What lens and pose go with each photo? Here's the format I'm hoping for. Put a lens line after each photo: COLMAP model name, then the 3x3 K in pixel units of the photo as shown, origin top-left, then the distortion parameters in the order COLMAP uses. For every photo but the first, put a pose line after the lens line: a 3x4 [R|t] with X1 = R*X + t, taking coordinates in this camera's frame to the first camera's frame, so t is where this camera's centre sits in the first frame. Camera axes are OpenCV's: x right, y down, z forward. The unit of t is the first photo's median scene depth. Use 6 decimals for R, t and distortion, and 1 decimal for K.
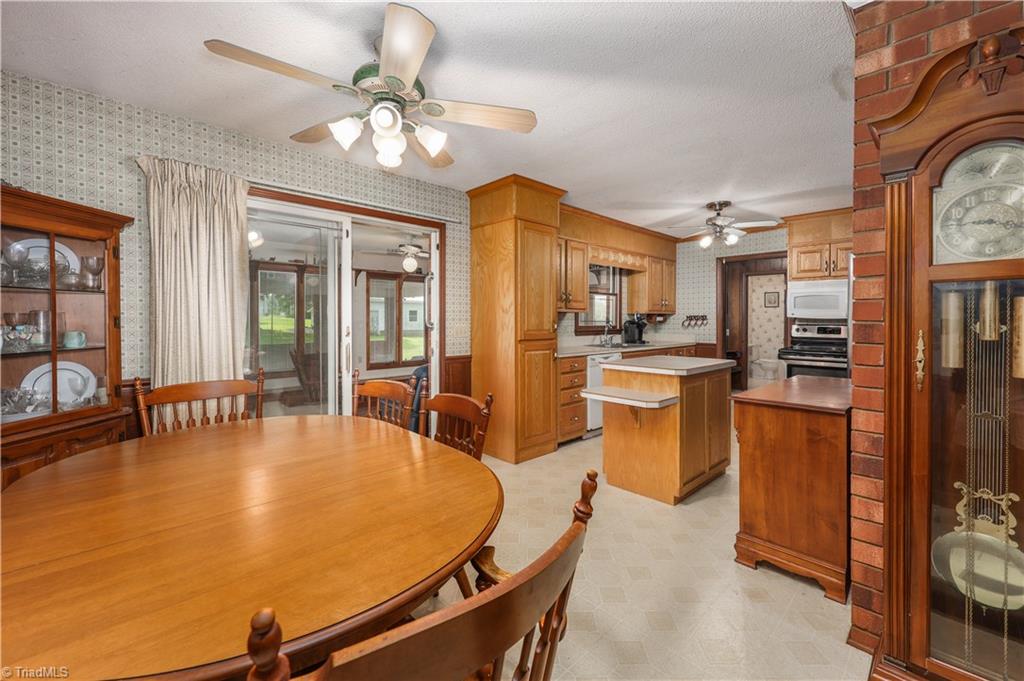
lens RADIAL K [[421.4, 0, 511.2], [0, 421.4, 329.8], [0, 0, 1]] dist [-0.002371, -0.000076]
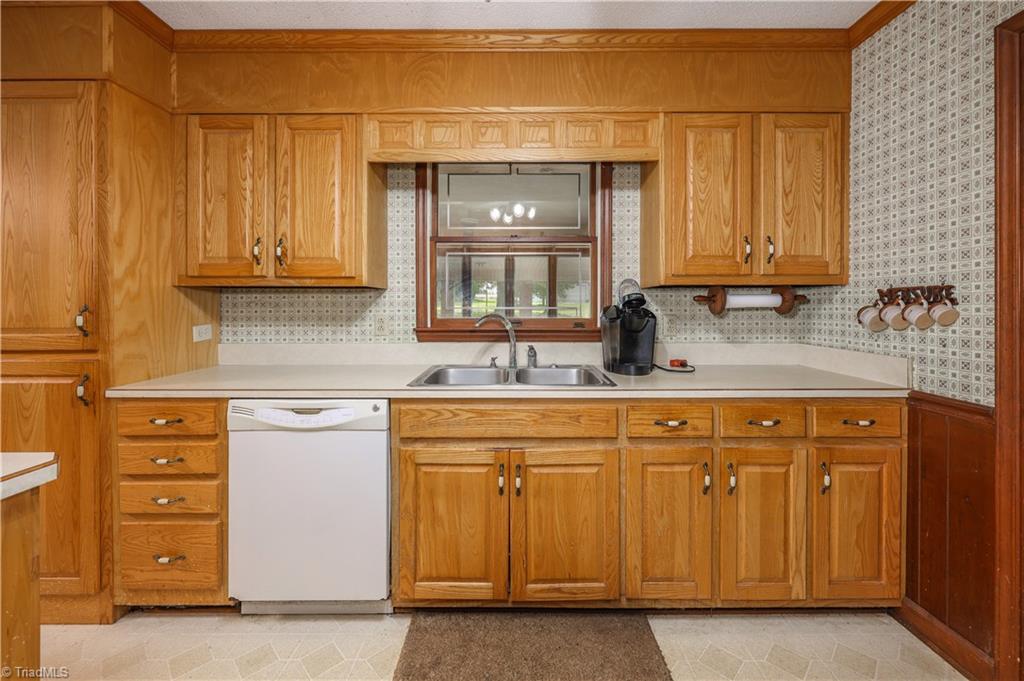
lens RADIAL K [[421.4, 0, 508.8], [0, 421.4, 312.3], [0, 0, 1]] dist [-0.002371, -0.000076]
pose [[0.725292, 0.007994, -0.688395, 0.444337], [-0.014170, 0.999894, -0.003318, -0.013401], [0.688296, 0.012161, 0.725328, 0.642189]]
